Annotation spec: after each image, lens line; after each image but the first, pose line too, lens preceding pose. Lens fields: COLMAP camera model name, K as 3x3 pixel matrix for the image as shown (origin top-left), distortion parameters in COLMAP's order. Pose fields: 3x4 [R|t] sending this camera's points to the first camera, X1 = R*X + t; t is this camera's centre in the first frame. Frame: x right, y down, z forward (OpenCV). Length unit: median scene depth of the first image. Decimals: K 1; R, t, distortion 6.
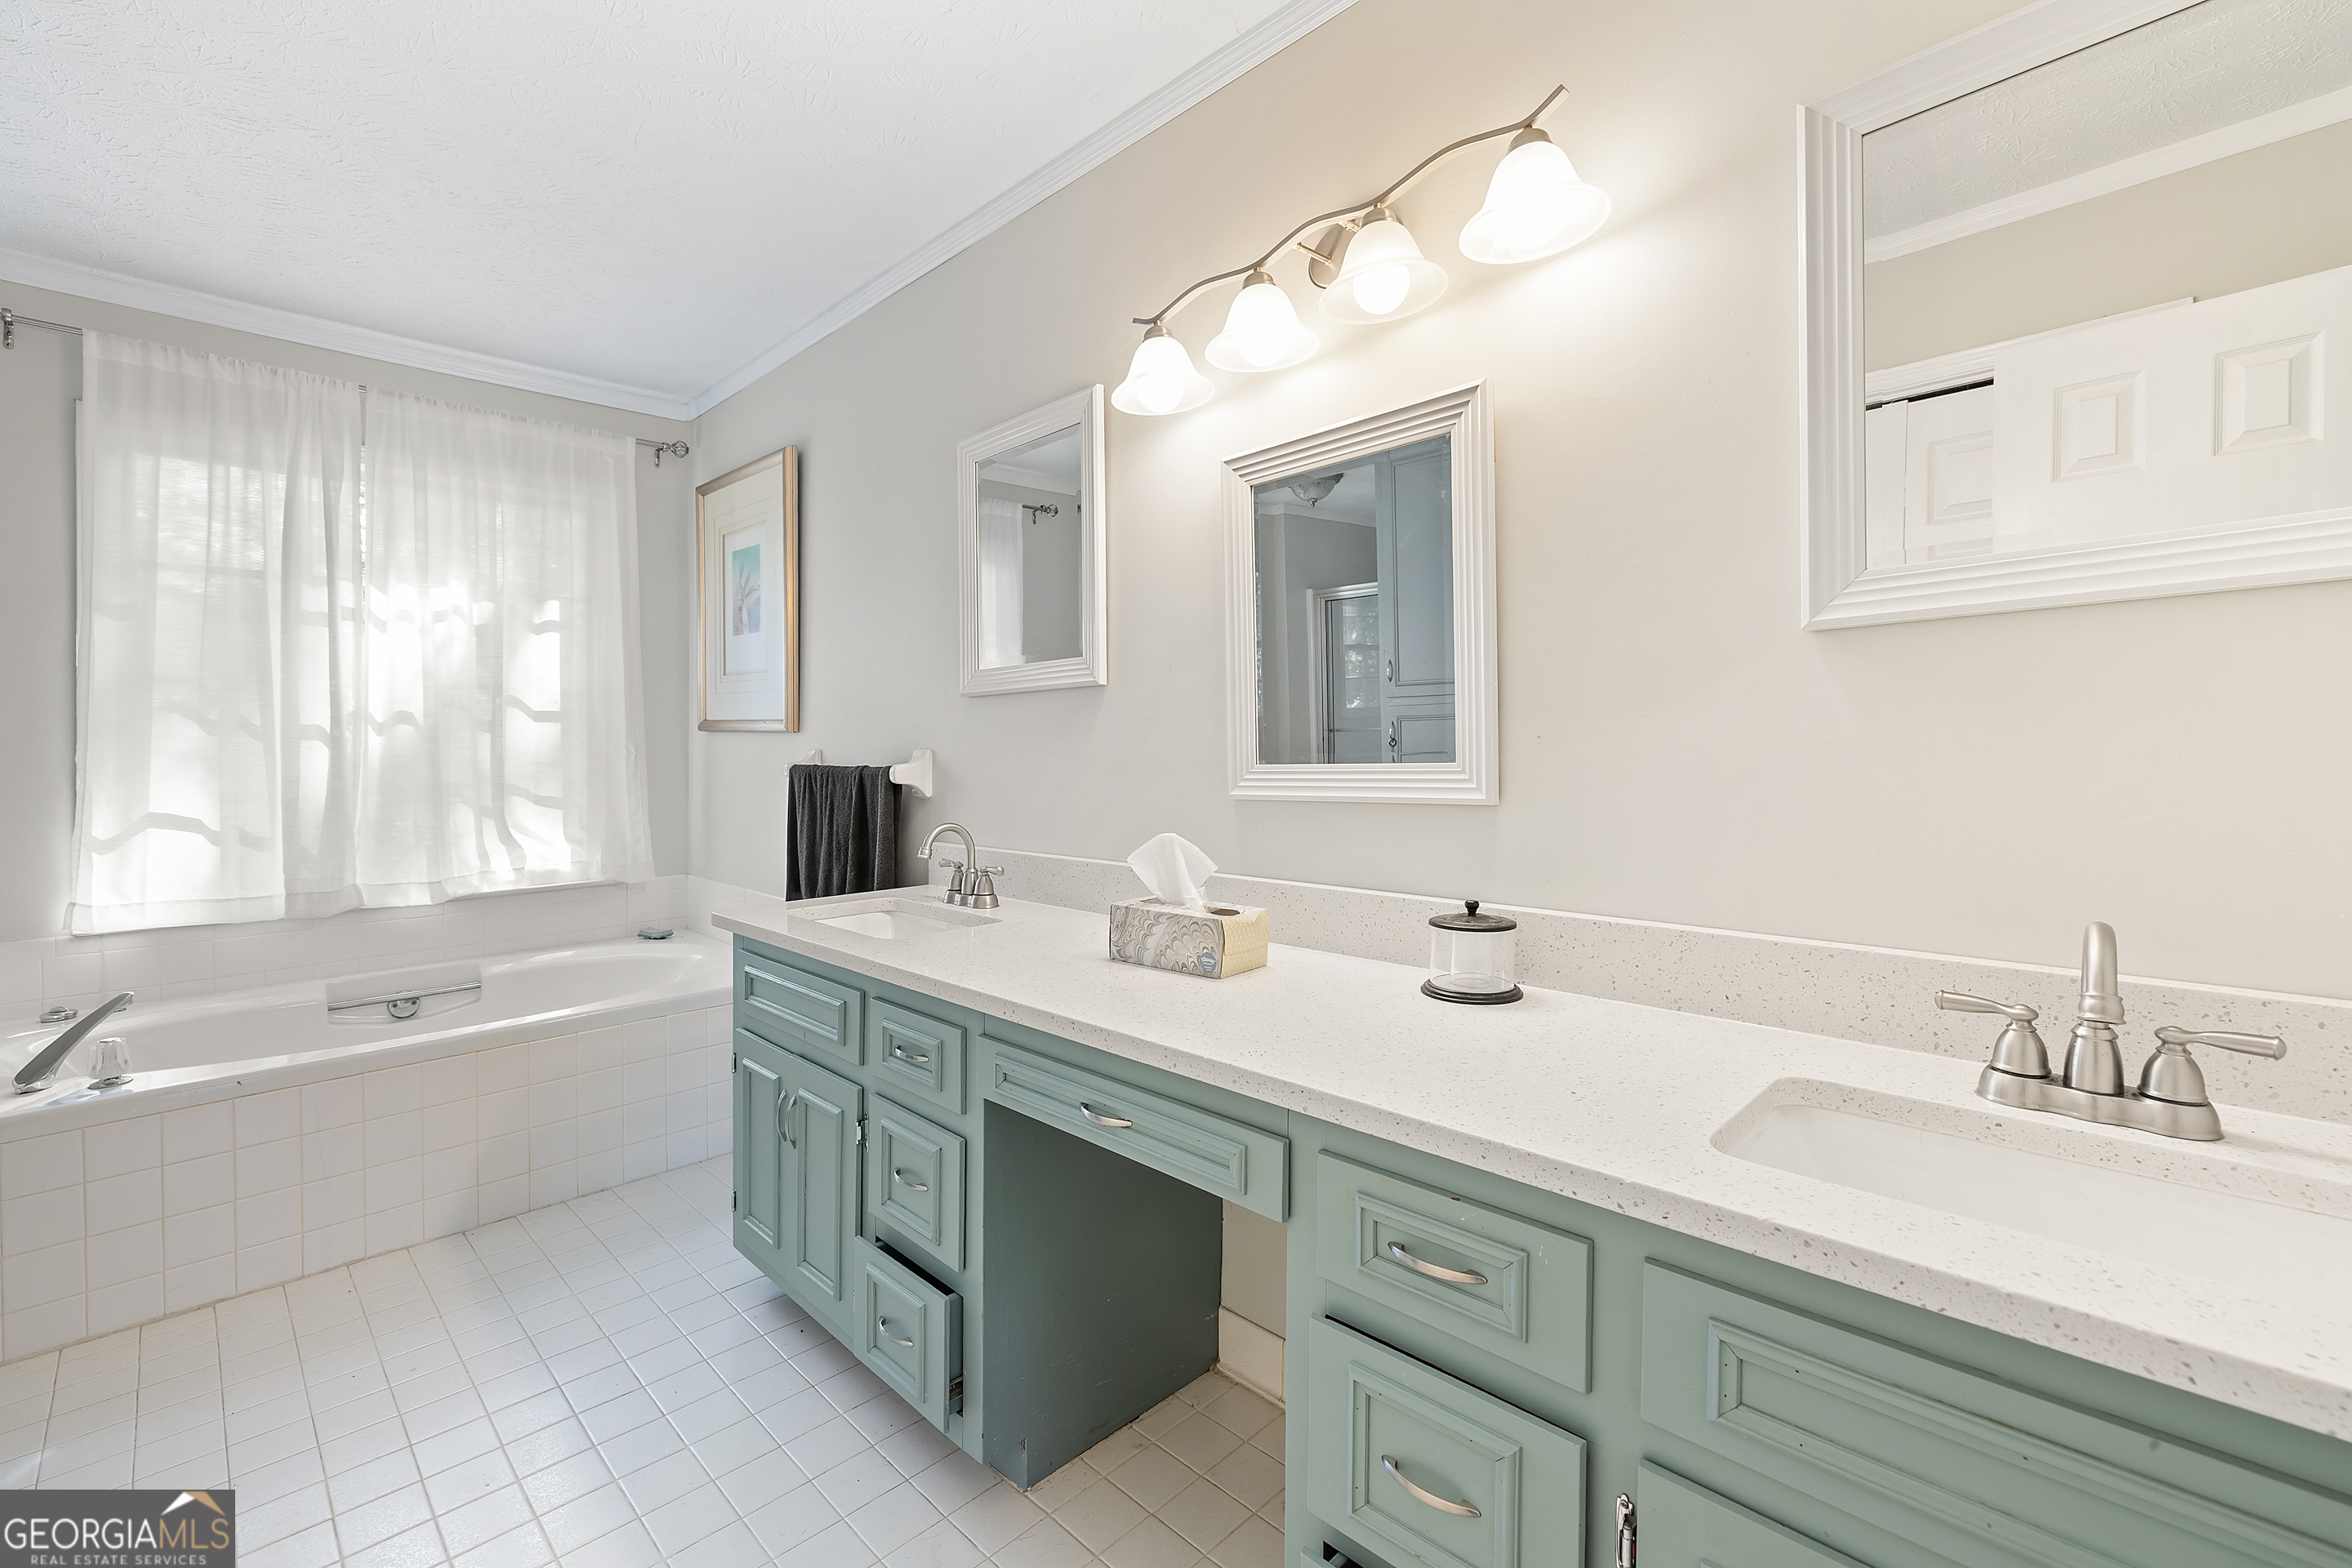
lens RADIAL K [[1023.2, 0, 1183.5], [0, 1023.2, 759.3], [0, 0, 1]] dist [0.000879, 0.000592]
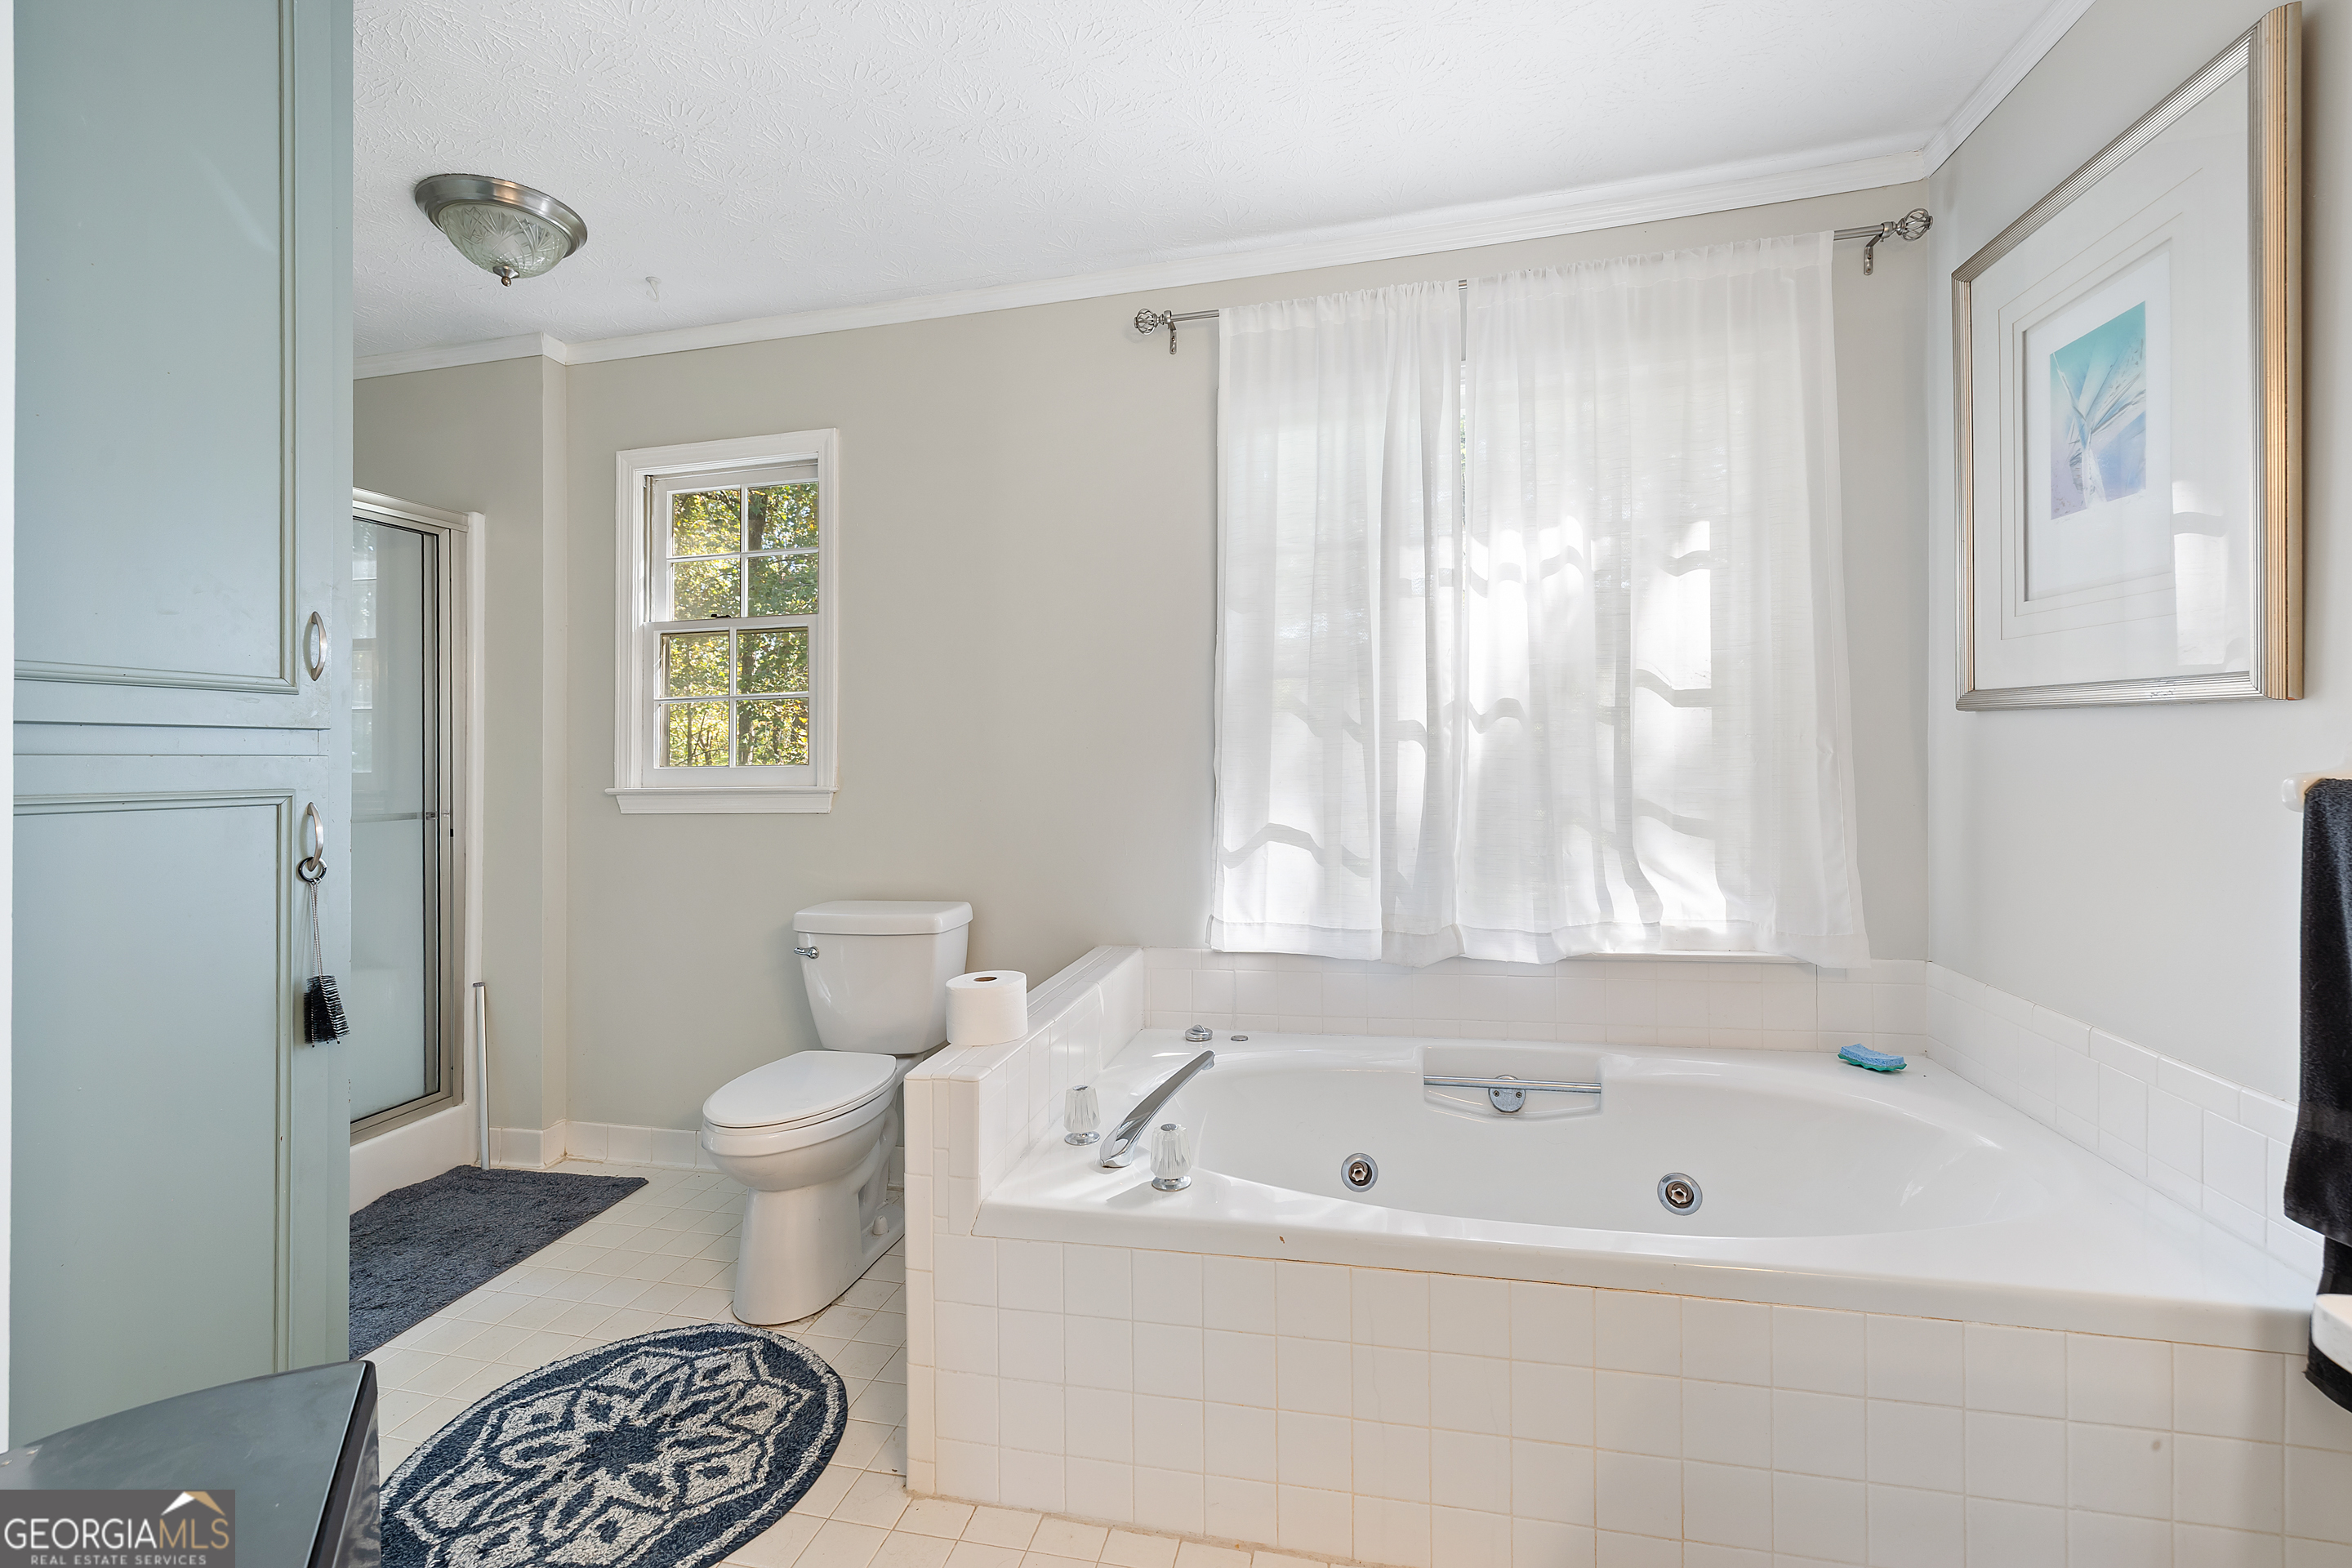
lens RADIAL K [[991.9, 0, 1140.2], [0, 991.9, 772.9], [0, 0, 1]] dist [0.001158, 0.000193]
pose [[0.511769, 0.006742, -0.859097, -0.273224], [0.005200, 0.999927, 0.010945, -0.002569], [0.859108, -0.010069, 0.511696, 0.394170]]
